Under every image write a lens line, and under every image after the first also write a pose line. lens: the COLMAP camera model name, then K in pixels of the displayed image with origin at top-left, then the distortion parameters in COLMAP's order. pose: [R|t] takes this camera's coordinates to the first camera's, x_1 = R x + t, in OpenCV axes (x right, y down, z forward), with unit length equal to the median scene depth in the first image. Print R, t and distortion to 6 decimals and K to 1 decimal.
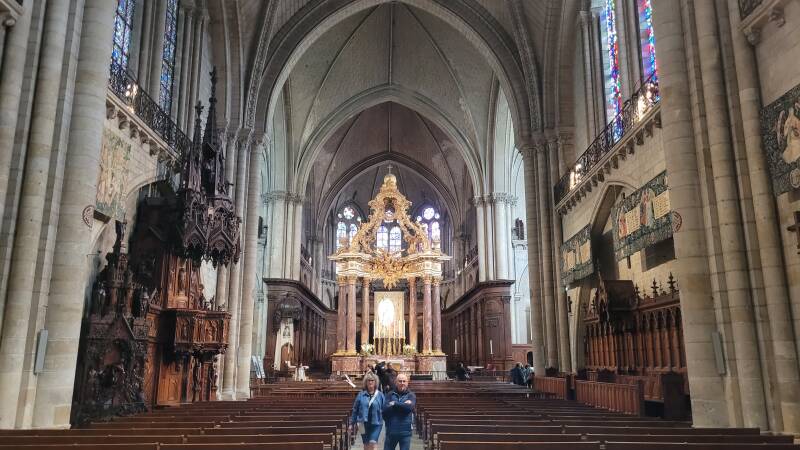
lens RADIAL K [[604.3, 0, 399.9], [0, 604.3, 223.7], [0, 0, 1]] dist [0.041668, -0.025811]
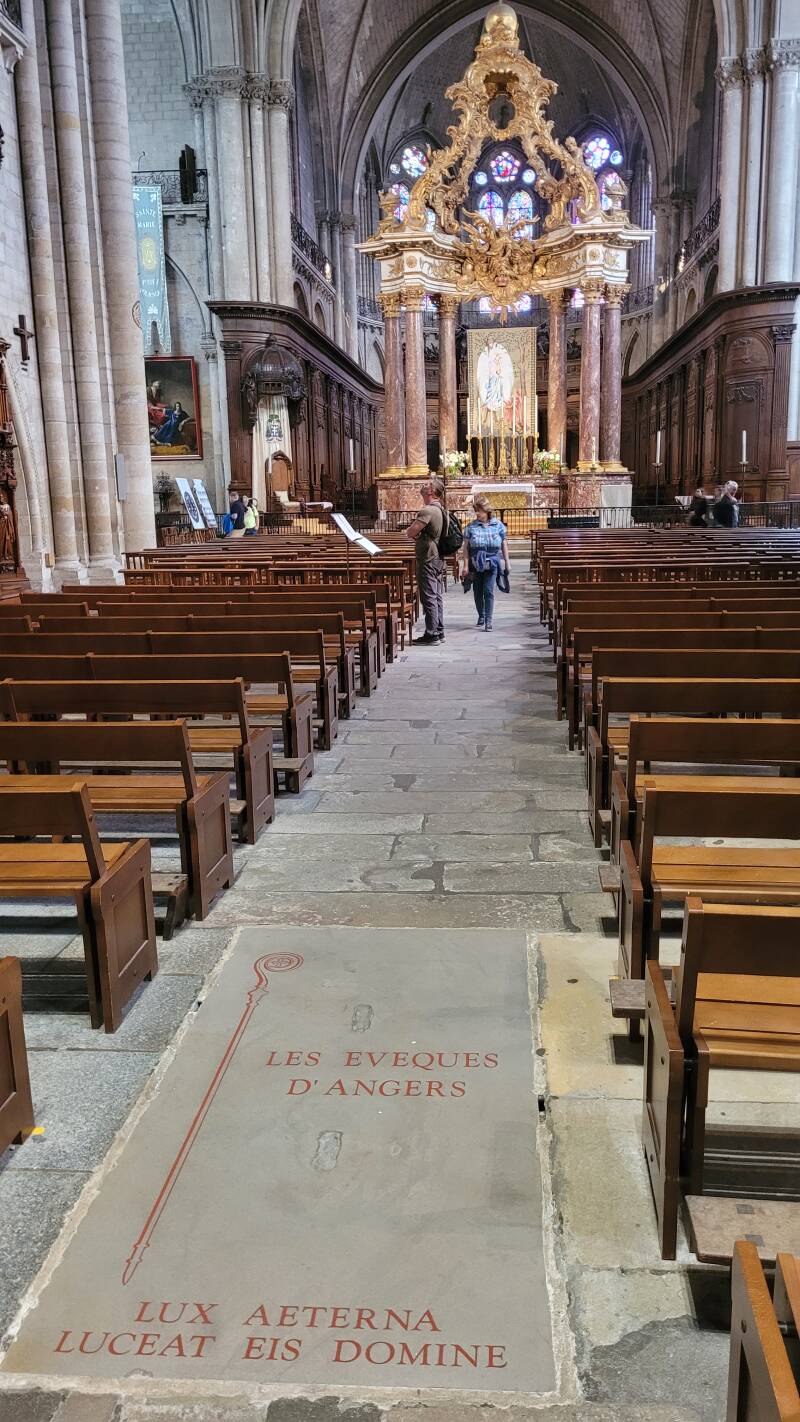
lens RADIAL K [[1074.1, 0, 418.5], [0, 1074.1, 699.1], [0, 0, 1]] dist [0.041668, -0.025811]
pose [[0.994350, 0.000245, -0.106154, 0.005483], [0.042059, 0.917251, 0.396084, 0.050035], [0.097467, -0.398311, 0.912057, 0.195179]]
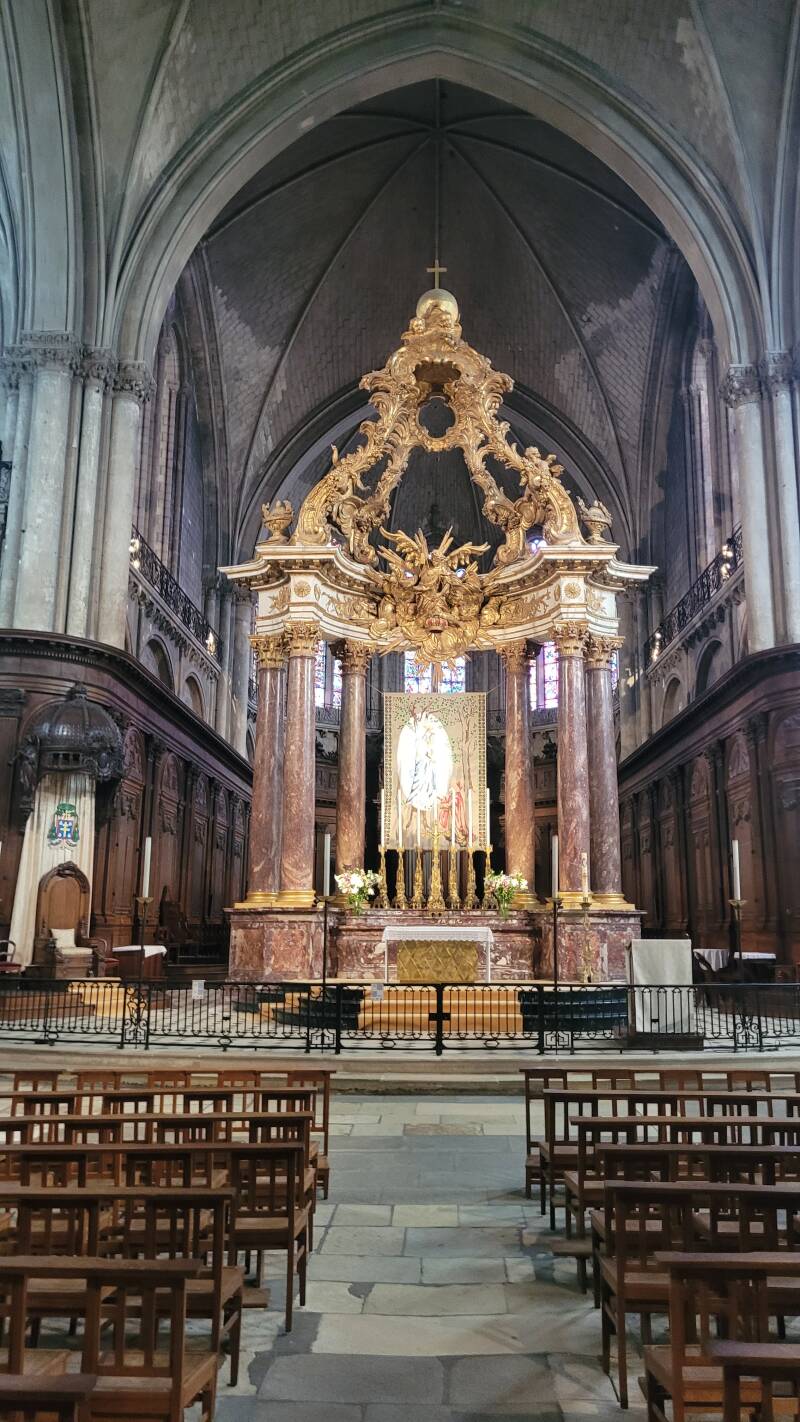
lens RADIAL K [[1074.1, 0, 425.6], [0, 1074.1, 689.4], [0, 0, 1]] dist [0.041668, -0.025811]
pose [[0.999598, -0.001844, -0.028278, -0.007777], [0.002088, 0.999961, 0.008601, 0.111375], [0.028261, -0.008656, 0.999563, 0.505173]]
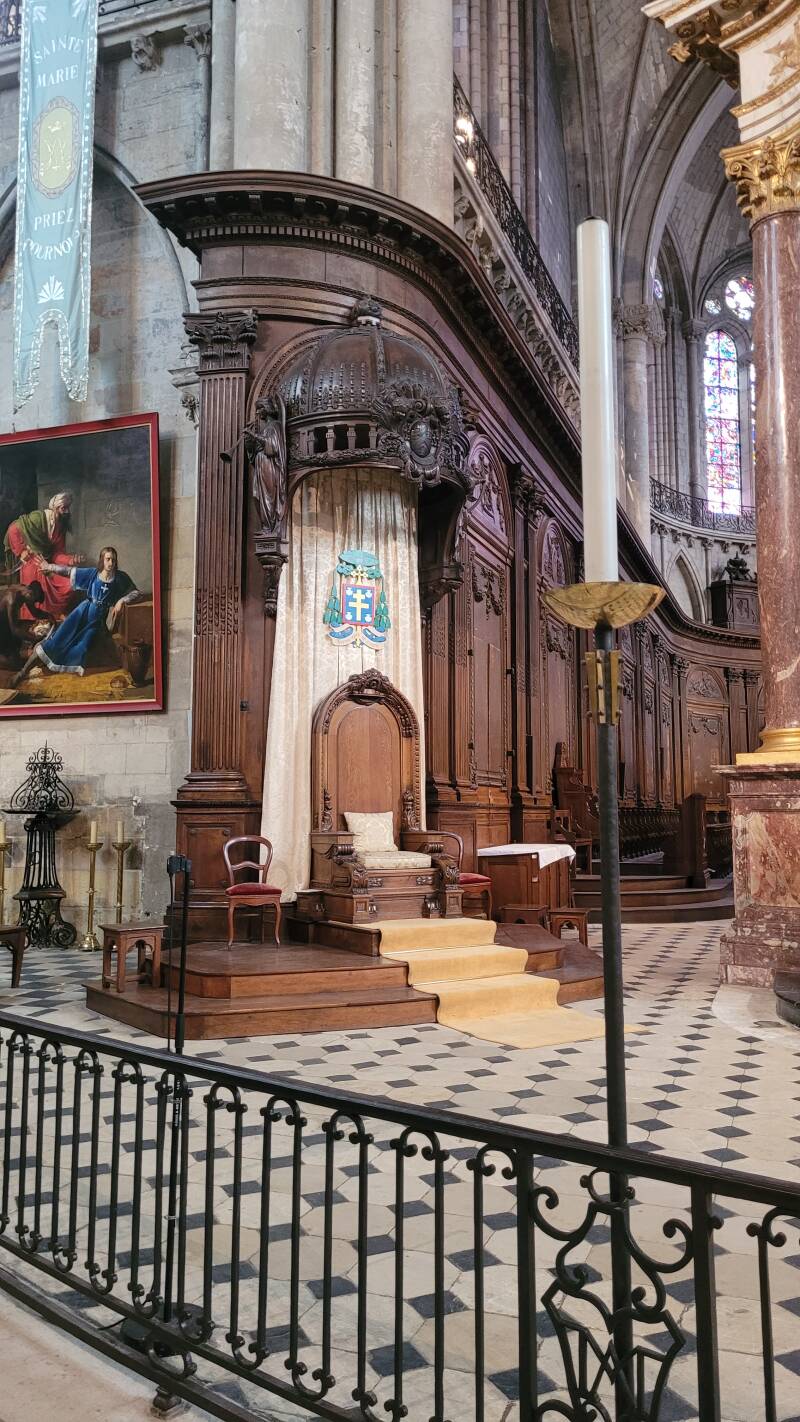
lens RADIAL K [[1074.1, 0, 424.6], [0, 1074.1, 695.1], [0, 0, 1]] dist [0.041668, -0.025811]
pose [[0.935256, -0.040994, -0.351591, -0.091679], [0.081302, 0.991594, 0.100653, 0.175385], [0.344509, -0.122721, 0.930727, 0.776694]]
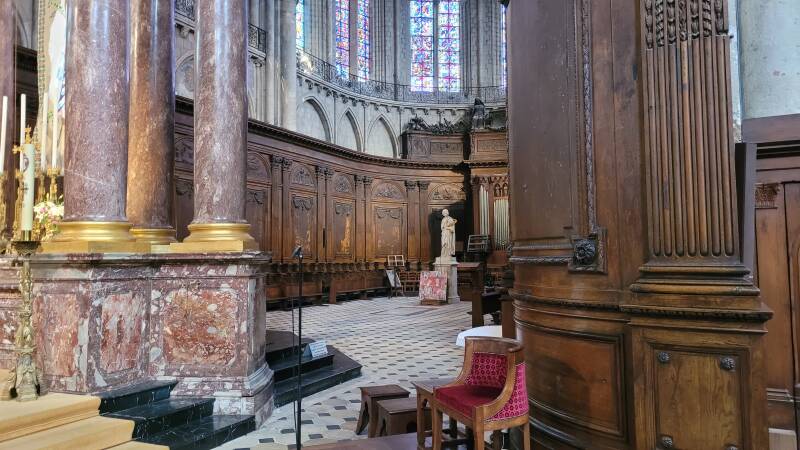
lens RADIAL K [[604.3, 0, 397.4], [0, 604.3, 220.4], [0, 0, 1]] dist [0.041668, -0.025811]
pose [[0.885600, -0.040251, -0.462702, 0.179353], [0.116990, 0.983447, 0.138365, 0.193377], [0.449474, -0.176667, 0.875649, 0.888179]]
